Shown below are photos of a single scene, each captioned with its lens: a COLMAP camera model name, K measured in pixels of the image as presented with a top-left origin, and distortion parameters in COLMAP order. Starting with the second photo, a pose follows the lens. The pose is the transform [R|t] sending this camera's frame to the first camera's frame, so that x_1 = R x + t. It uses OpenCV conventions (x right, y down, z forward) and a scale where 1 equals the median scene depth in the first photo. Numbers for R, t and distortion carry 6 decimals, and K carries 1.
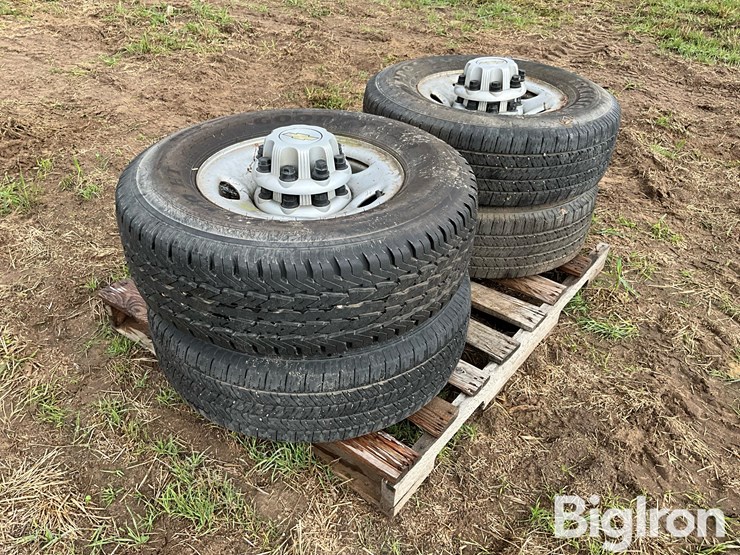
lens RADIAL K [[623.2, 0, 366.7], [0, 623.2, 278.5], [0, 0, 1]] dist [0.082640, -0.158816]
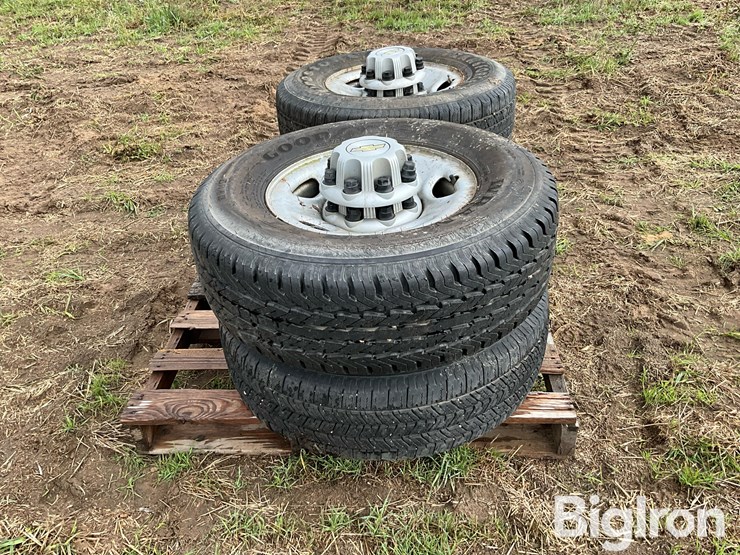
lens RADIAL K [[623.2, 0, 366.8], [0, 623.2, 278.5], [0, 0, 1]] dist [0.082640, -0.158816]
pose [[0.825411, -0.370728, 0.425742, -0.471381], [0.382804, 0.921843, 0.060560, -0.078274], [-0.414919, 0.112989, 0.902816, 0.113856]]
